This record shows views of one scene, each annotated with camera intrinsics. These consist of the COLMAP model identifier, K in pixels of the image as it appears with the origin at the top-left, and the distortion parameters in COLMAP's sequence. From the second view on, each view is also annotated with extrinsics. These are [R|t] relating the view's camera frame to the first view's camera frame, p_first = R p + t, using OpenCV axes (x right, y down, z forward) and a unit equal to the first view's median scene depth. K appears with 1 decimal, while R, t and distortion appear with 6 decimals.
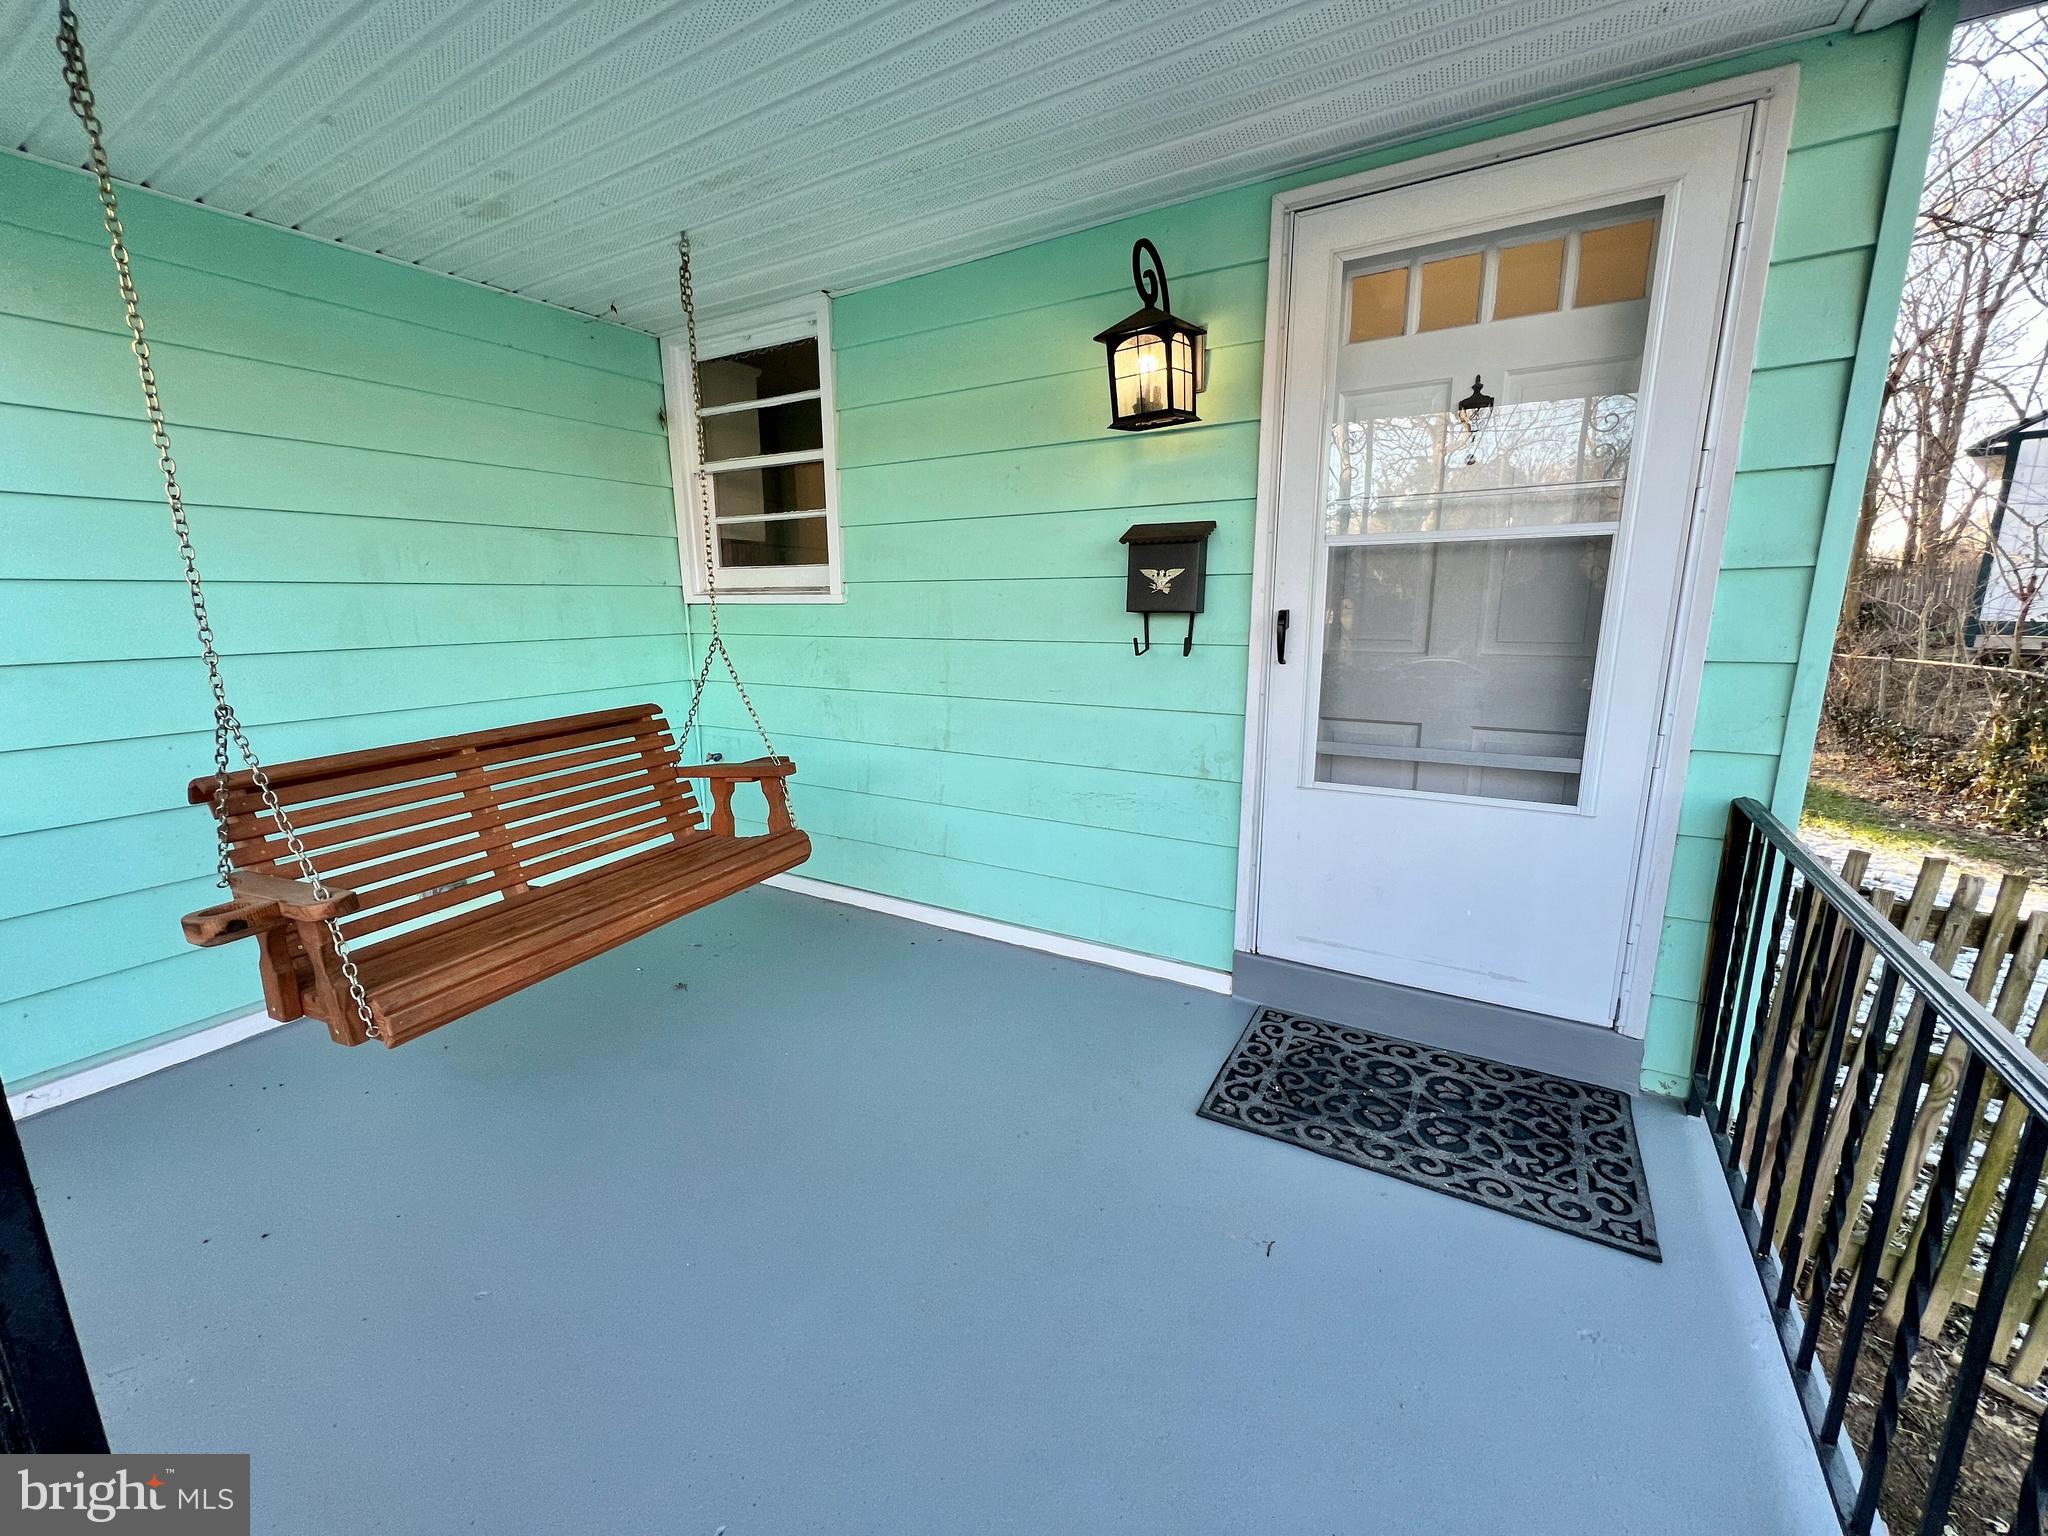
lens RADIAL K [[816.2, 0, 1020.8], [0, 816.2, 763.4], [0, 0, 1]] dist [-0.002125, 0.000624]
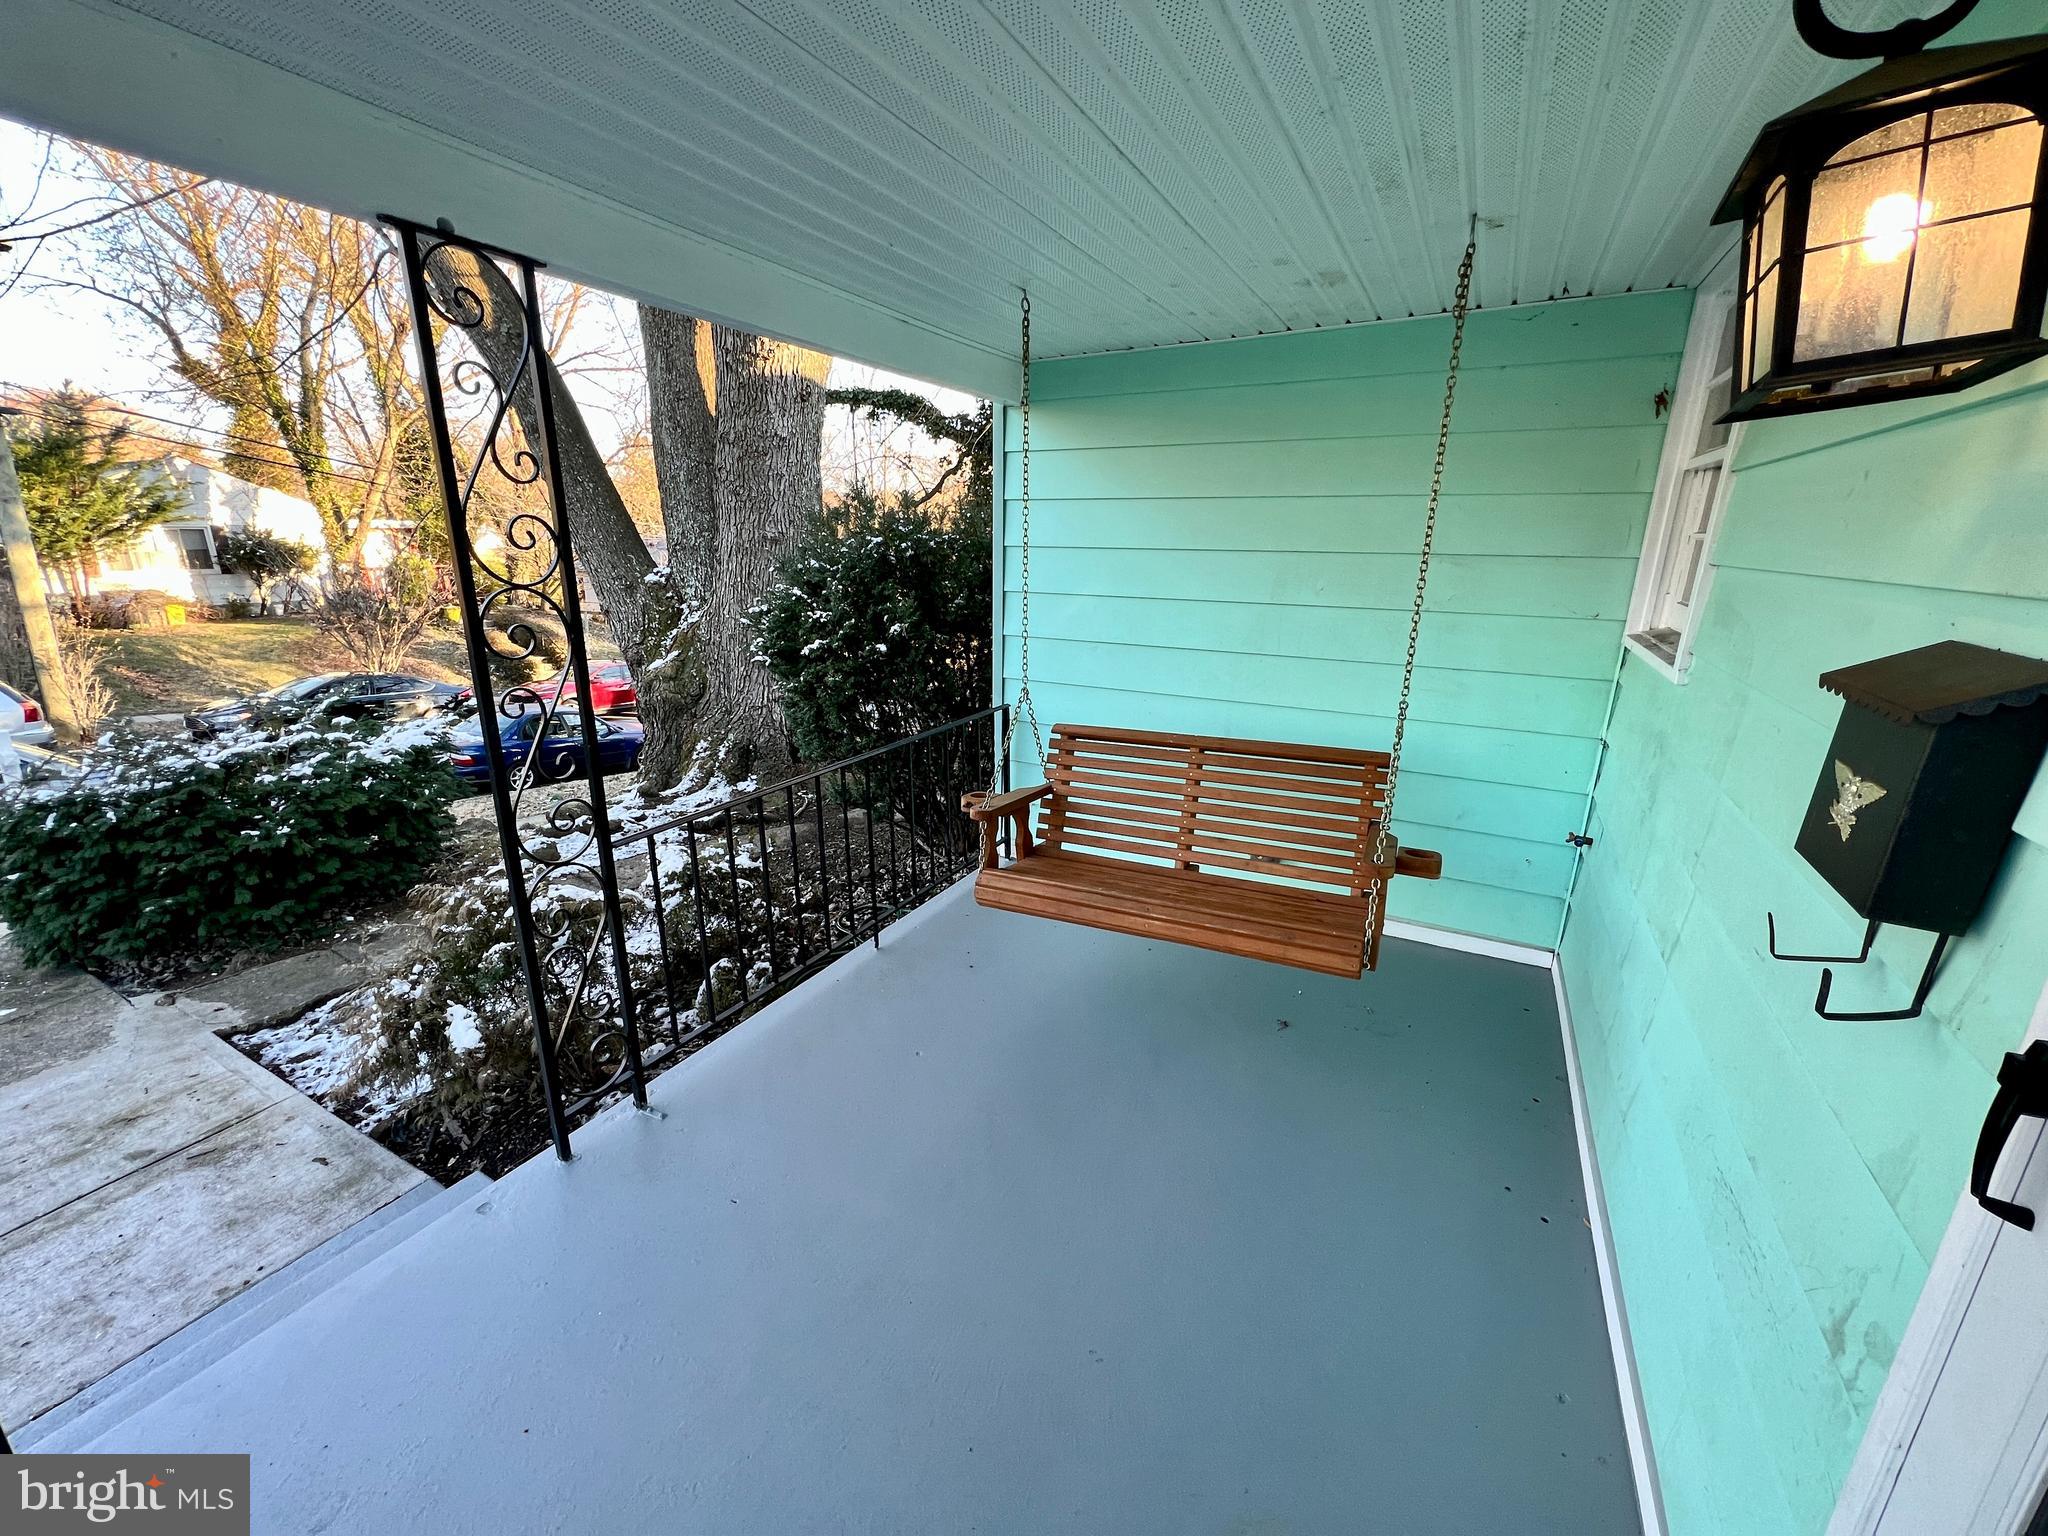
lens RADIAL K [[816.2, 0, 1015.7], [0, 816.2, 769.4], [0, 0, 1]] dist [-0.002125, 0.000624]
pose [[0.029958, 0.283627, -0.958467, 0.508358], [-0.208207, 0.939634, 0.271546, -0.257199], [0.977626, 0.191425, 0.087203, 0.581044]]
